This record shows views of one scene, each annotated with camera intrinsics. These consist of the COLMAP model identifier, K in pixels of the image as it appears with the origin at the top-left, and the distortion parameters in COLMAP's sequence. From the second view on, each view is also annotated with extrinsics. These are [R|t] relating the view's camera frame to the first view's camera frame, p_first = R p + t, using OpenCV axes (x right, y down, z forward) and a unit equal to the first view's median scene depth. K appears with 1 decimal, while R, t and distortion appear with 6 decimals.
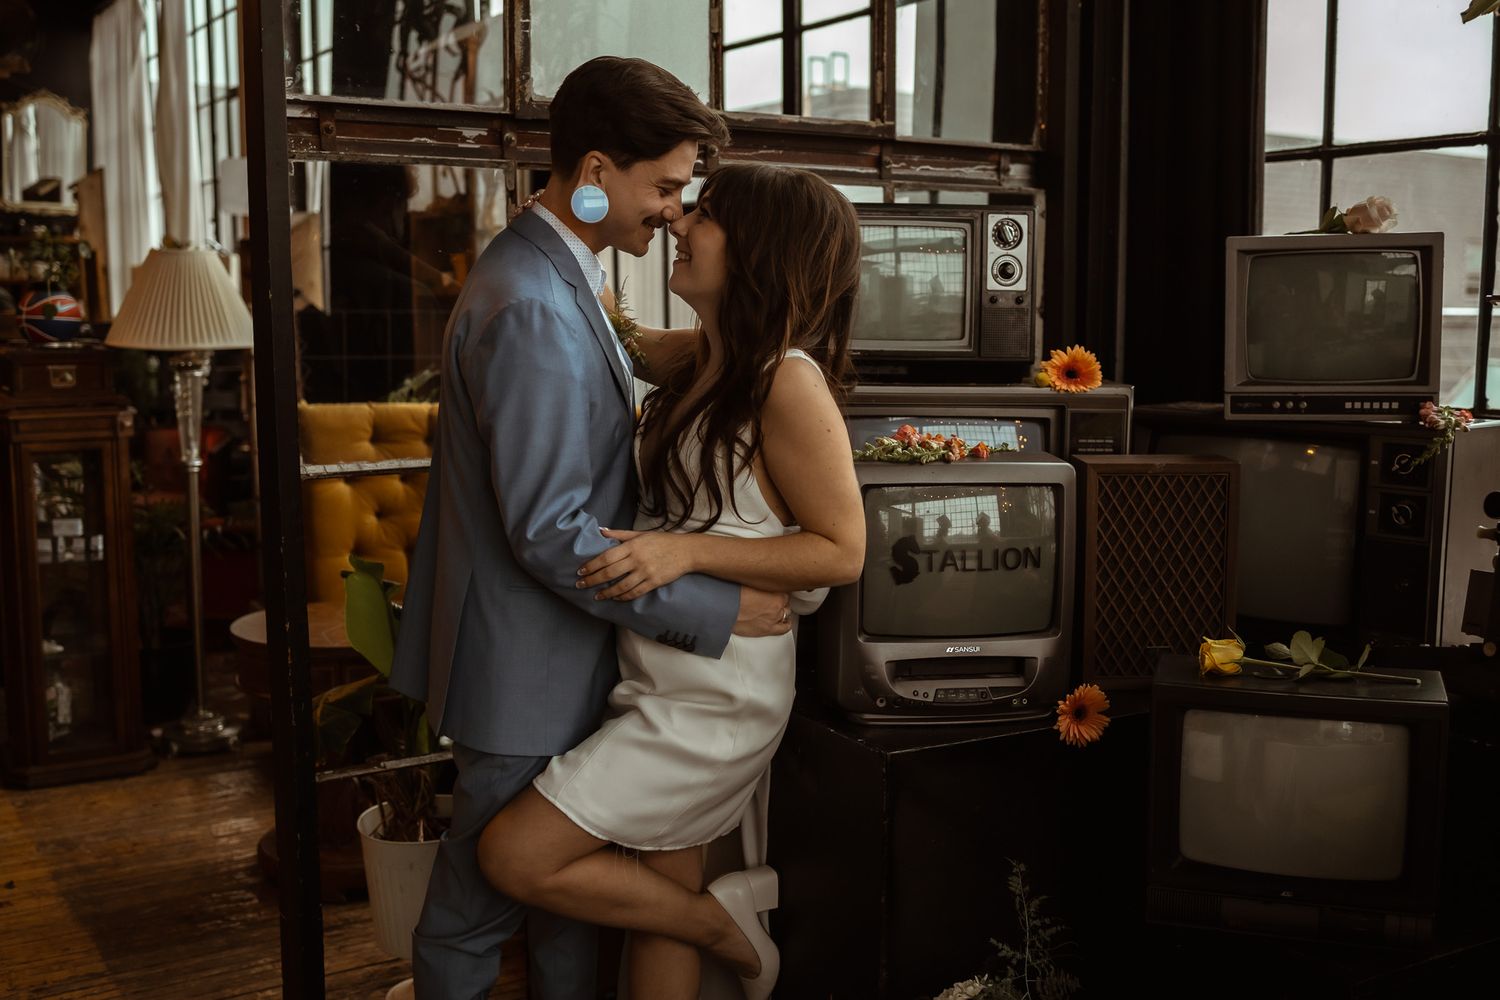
lens RADIAL K [[1573.9, 0, 752.0], [0, 1573.9, 494.8], [0, 0, 1]] dist [-0.059748, 0.000000]
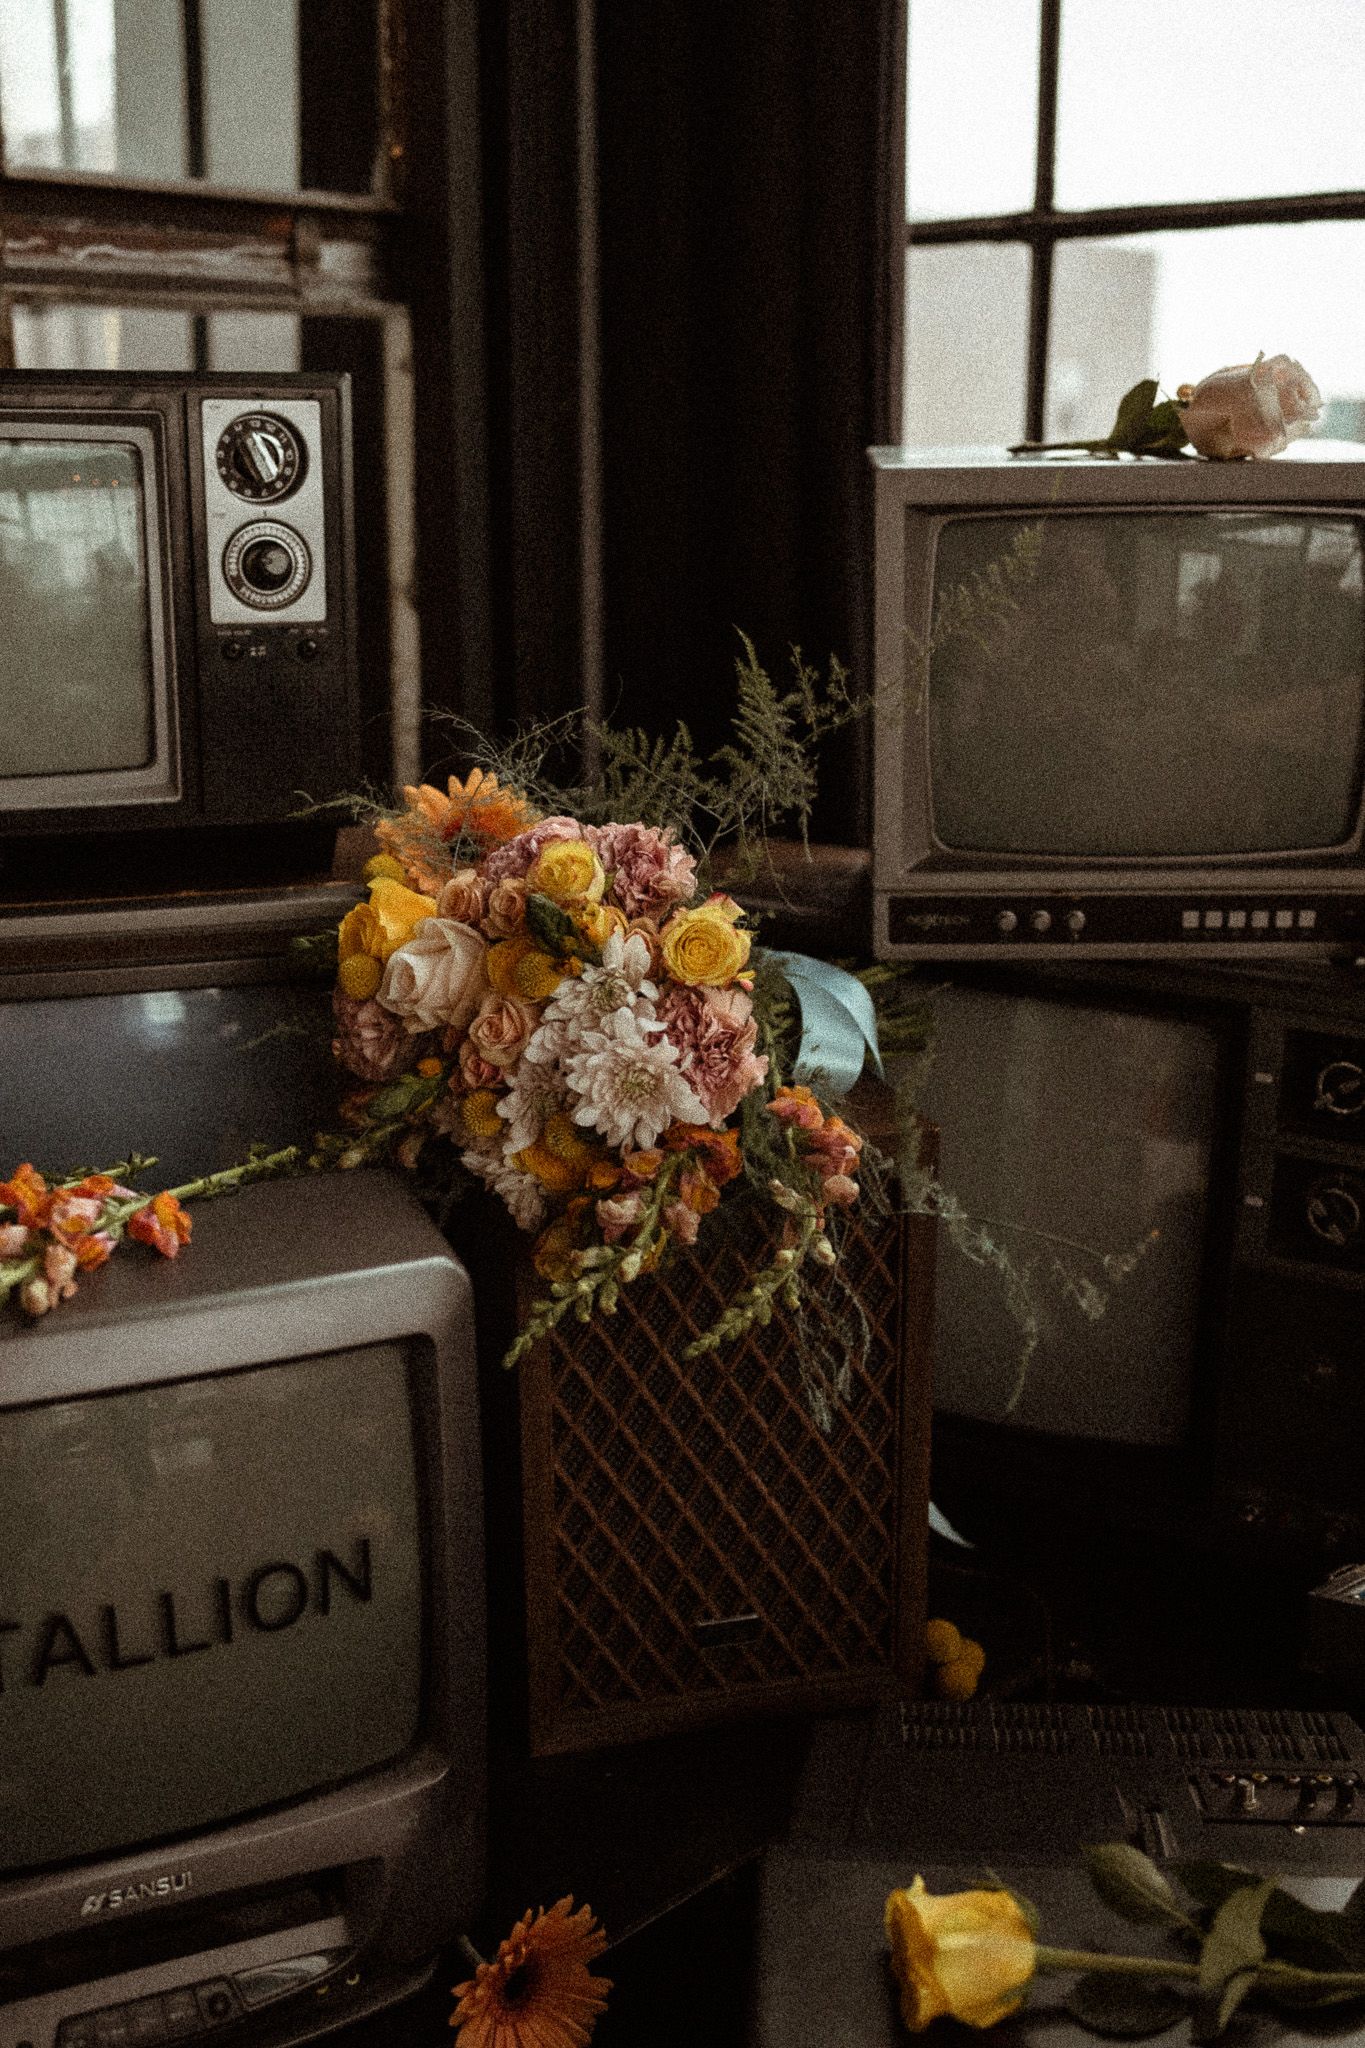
lens RADIAL K [[2148.9, 0, 672.5], [0, 2148.9, 1028.7], [0, 0, 1]] dist [-0.059748, 0.000000]
pose [[0.964629, -0.070434, 0.254029, 0.121998], [0.031828, 0.987714, 0.152999, -0.111577], [-0.261684, -0.139502, 0.955019, 0.514105]]
